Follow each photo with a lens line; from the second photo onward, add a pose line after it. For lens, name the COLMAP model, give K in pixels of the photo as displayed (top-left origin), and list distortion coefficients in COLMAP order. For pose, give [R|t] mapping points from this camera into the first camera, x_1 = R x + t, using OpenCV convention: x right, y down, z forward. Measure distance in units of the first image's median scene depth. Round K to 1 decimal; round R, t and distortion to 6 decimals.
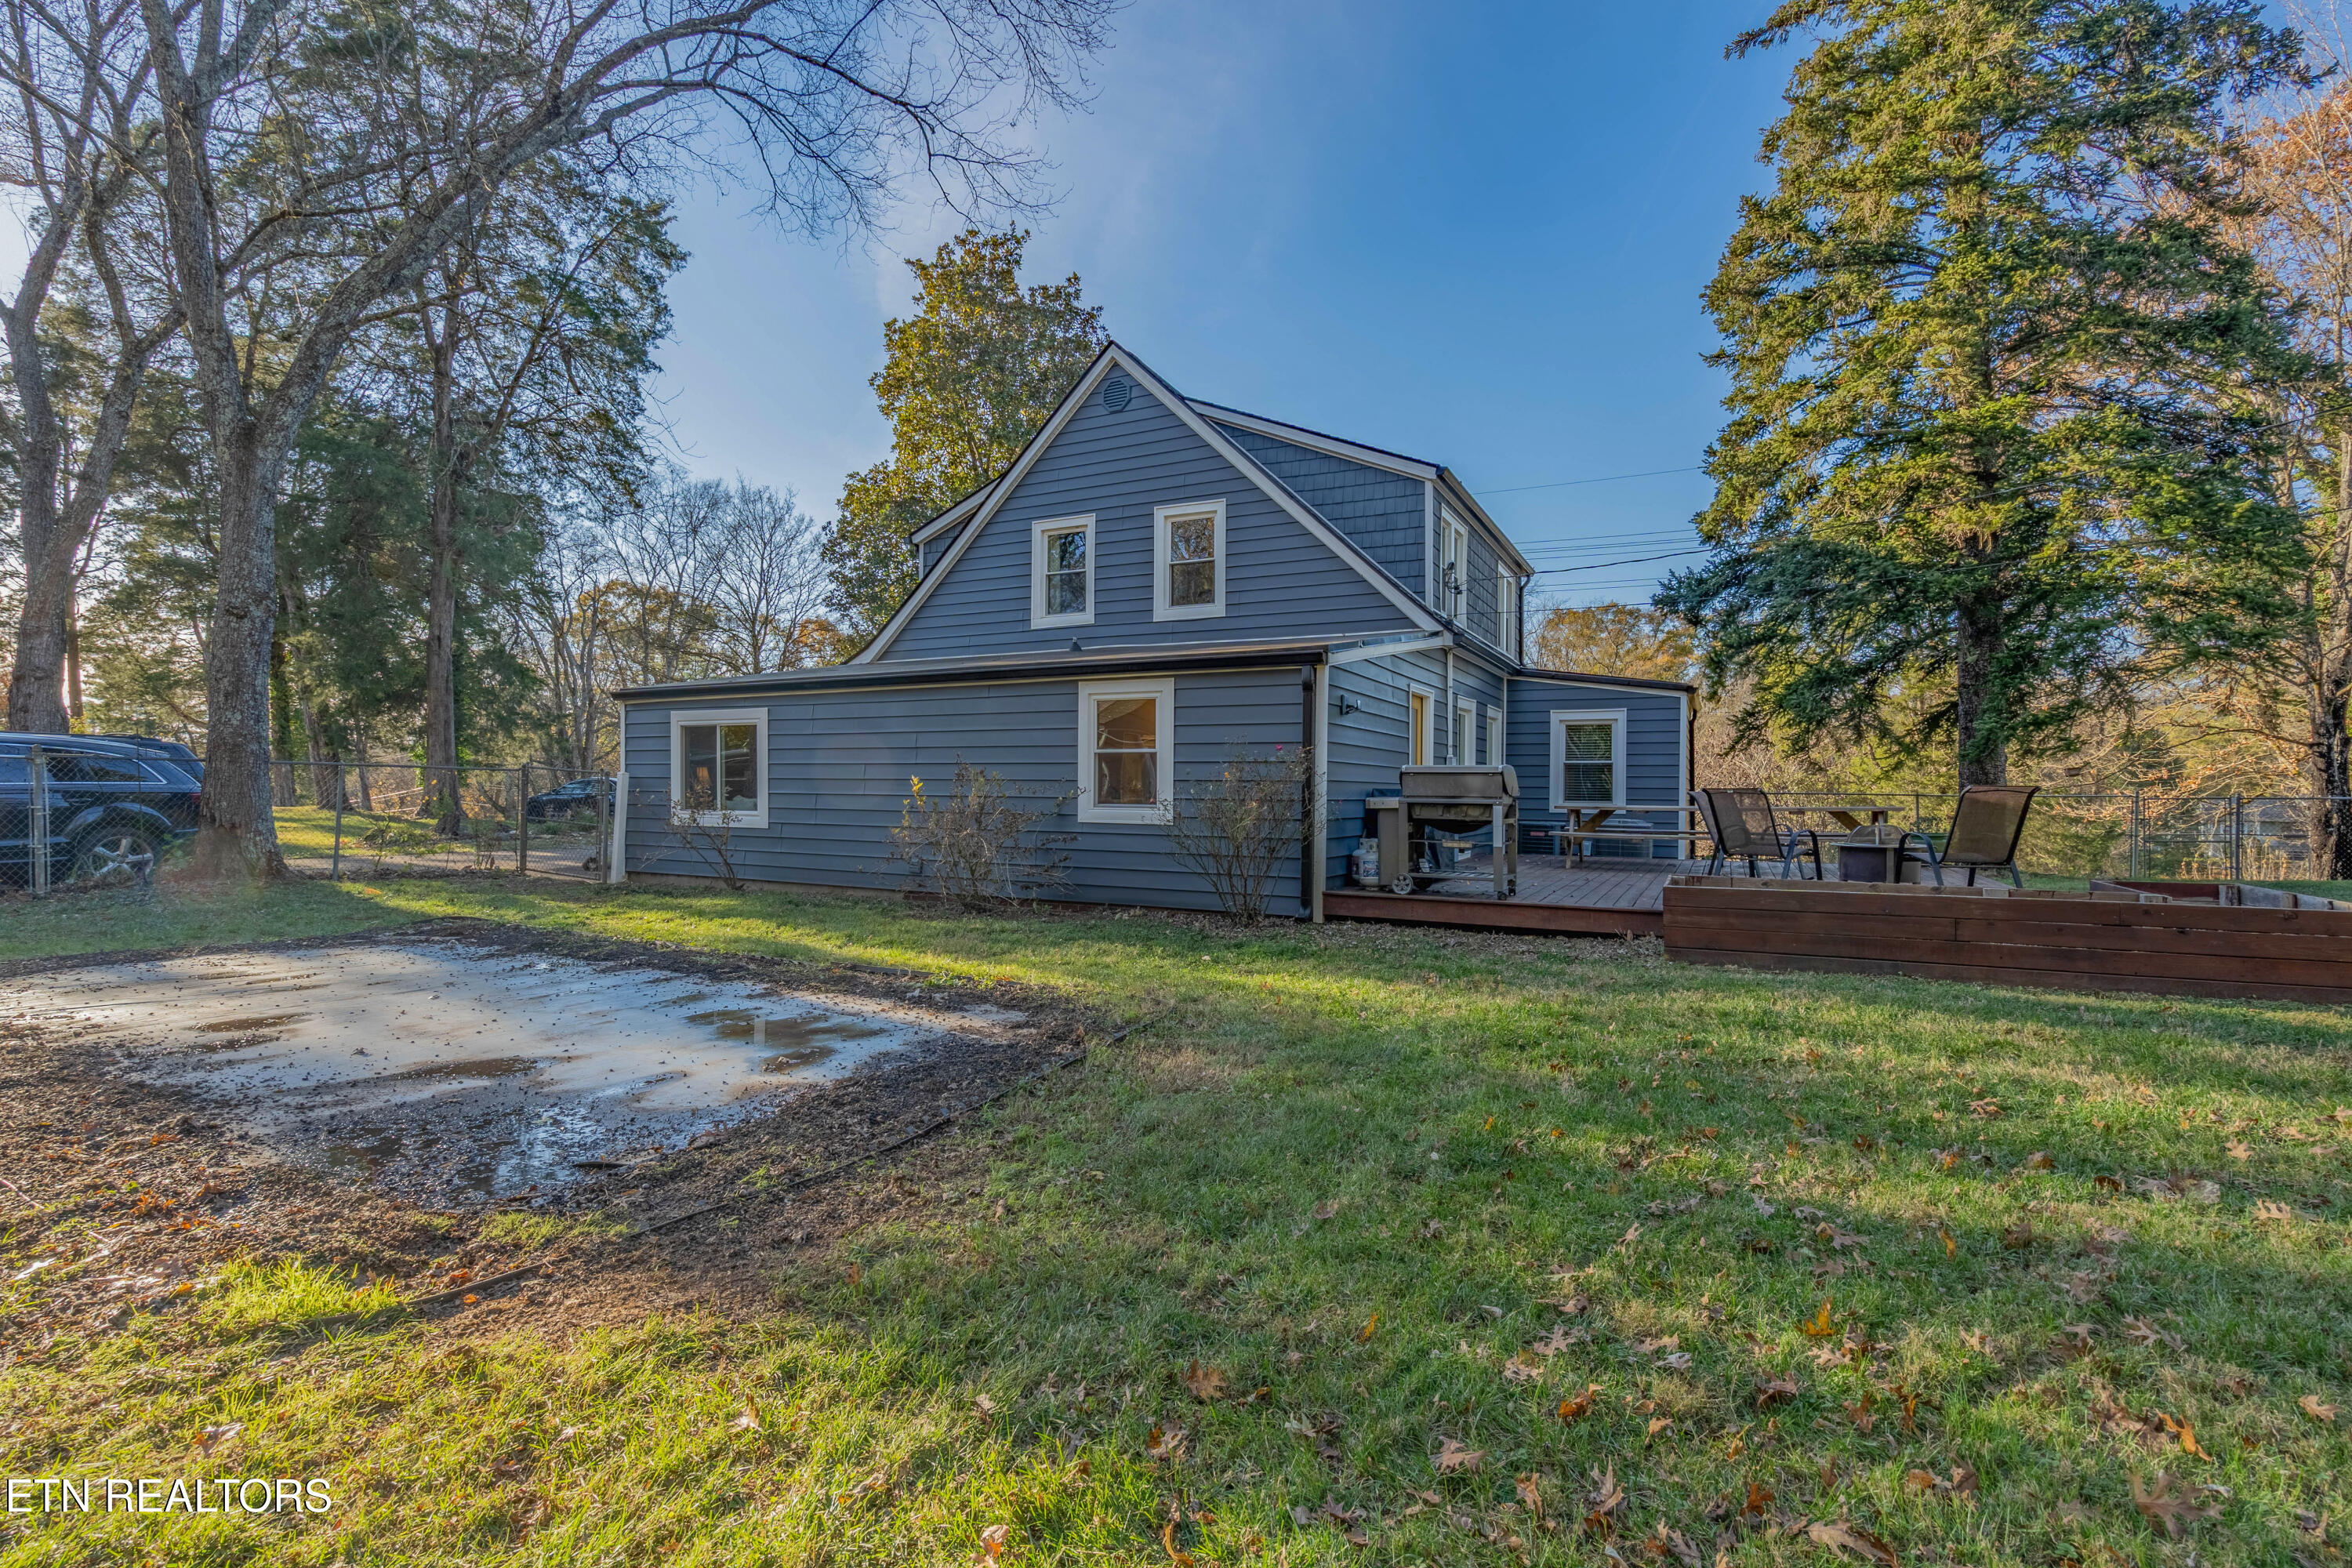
lens RADIAL K [[1091.6, 0, 1191.7], [0, 1091.6, 796.5], [0, 0, 1]] dist [-0.004948, 0.000717]
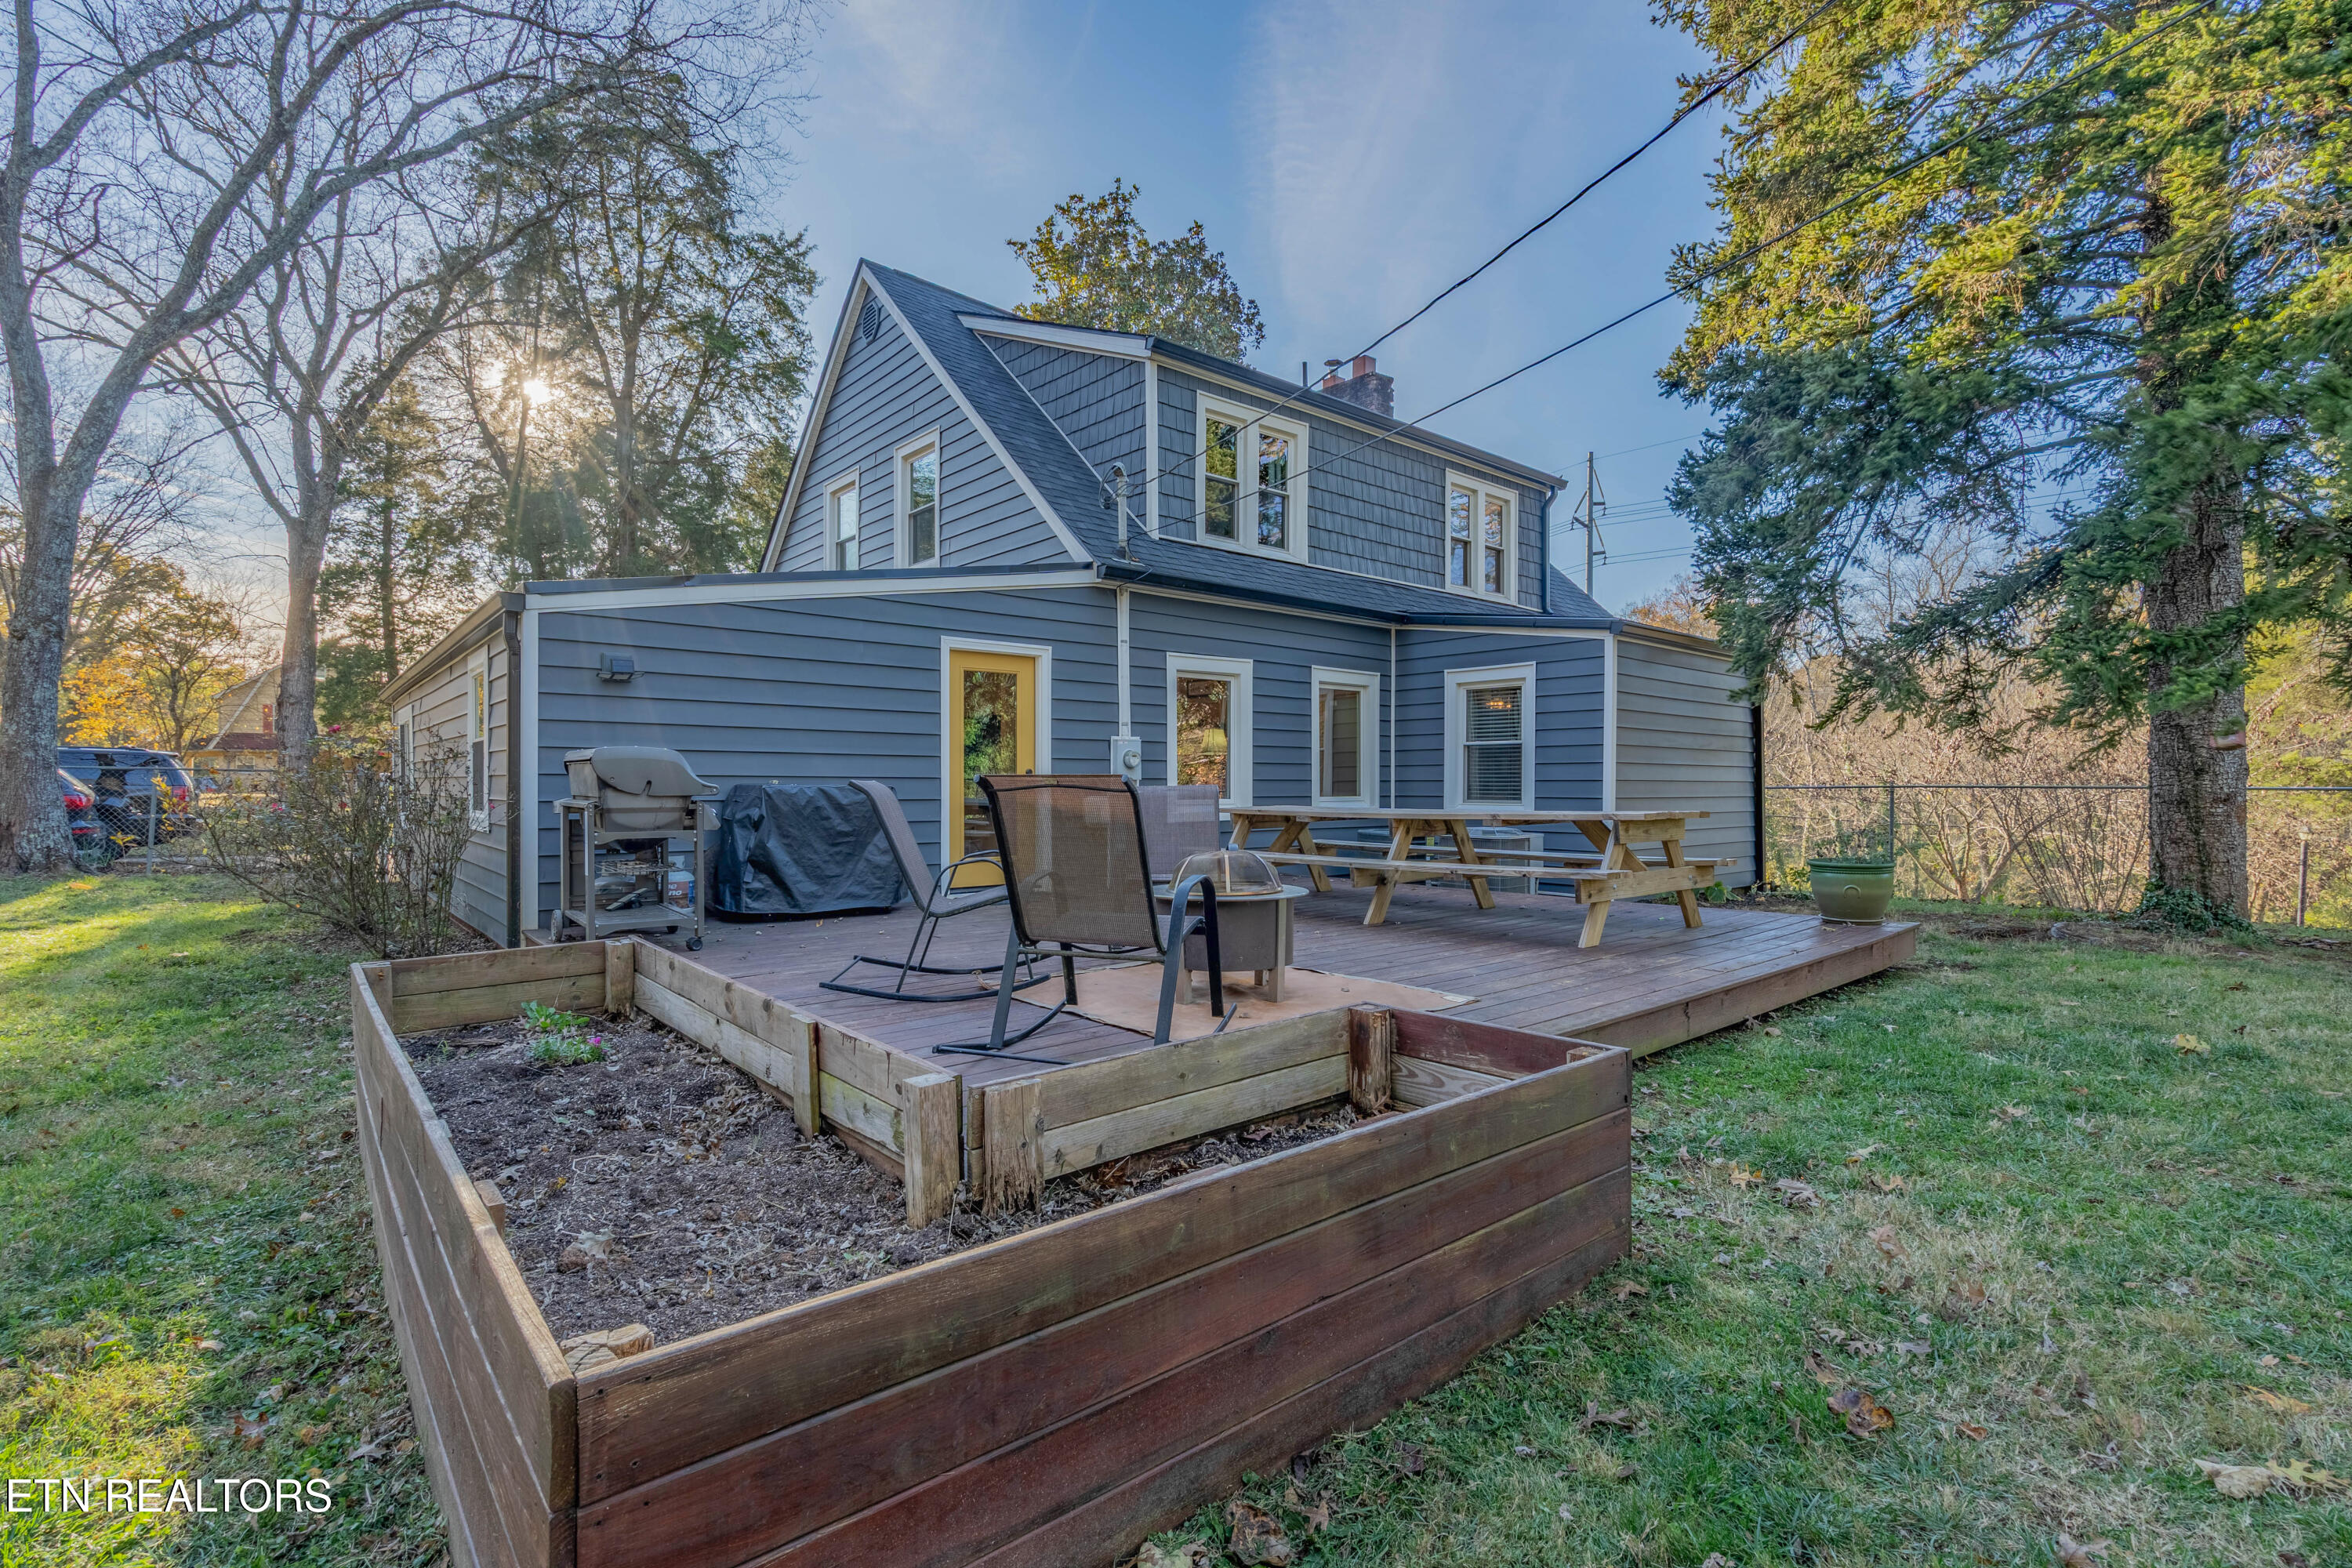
lens RADIAL K [[1091.6, 0, 1170.1], [0, 1091.6, 779.1], [0, 0, 1]] dist [-0.004948, 0.000717]
pose [[0.914538, -0.007204, -0.404436, 0.414642], [0.002271, 0.999917, -0.012677, -0.000631], [0.404494, 0.010675, 0.914478, 0.274262]]
